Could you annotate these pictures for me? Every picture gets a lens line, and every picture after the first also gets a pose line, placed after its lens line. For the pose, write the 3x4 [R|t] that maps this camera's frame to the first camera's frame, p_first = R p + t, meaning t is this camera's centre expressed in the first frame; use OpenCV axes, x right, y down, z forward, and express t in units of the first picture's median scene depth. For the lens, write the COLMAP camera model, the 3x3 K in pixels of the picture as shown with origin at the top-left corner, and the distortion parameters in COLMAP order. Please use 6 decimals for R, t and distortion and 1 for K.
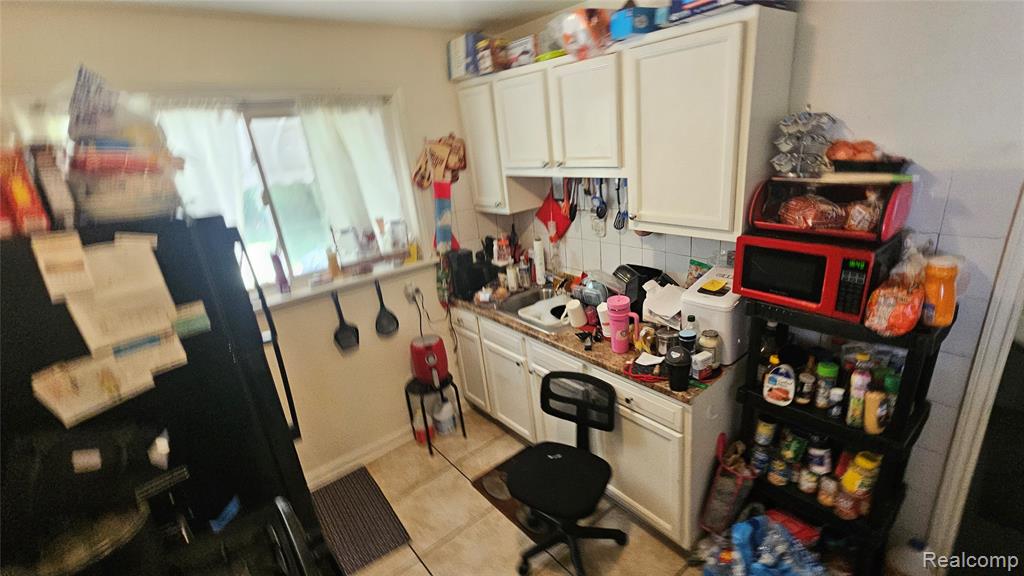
lens RADIAL K [[446.9, 0, 513.7], [0, 446.9, 320.0], [0, 0, 1]] dist [0.001524, 0.000266]
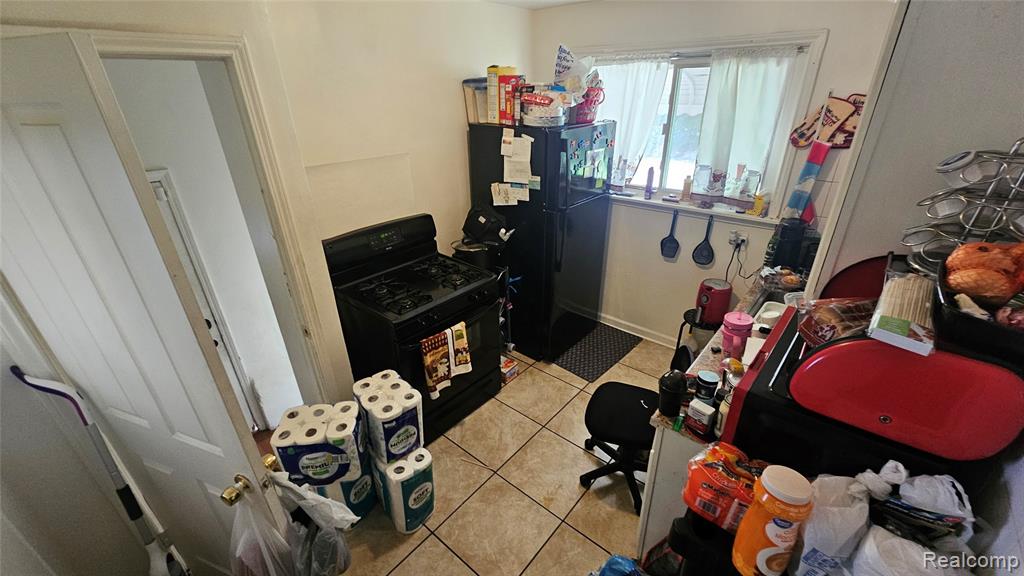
lens RADIAL K [[416.6, 0, 512.0], [0, 416.6, 288.0], [0, 0, 1]] dist [0.000257, 0.000098]
pose [[0.162738, 0.507665, -0.846046, 0.614442], [-0.363100, 0.828116, 0.427063, -0.210719], [0.917428, 0.237700, 0.319099, 0.244170]]
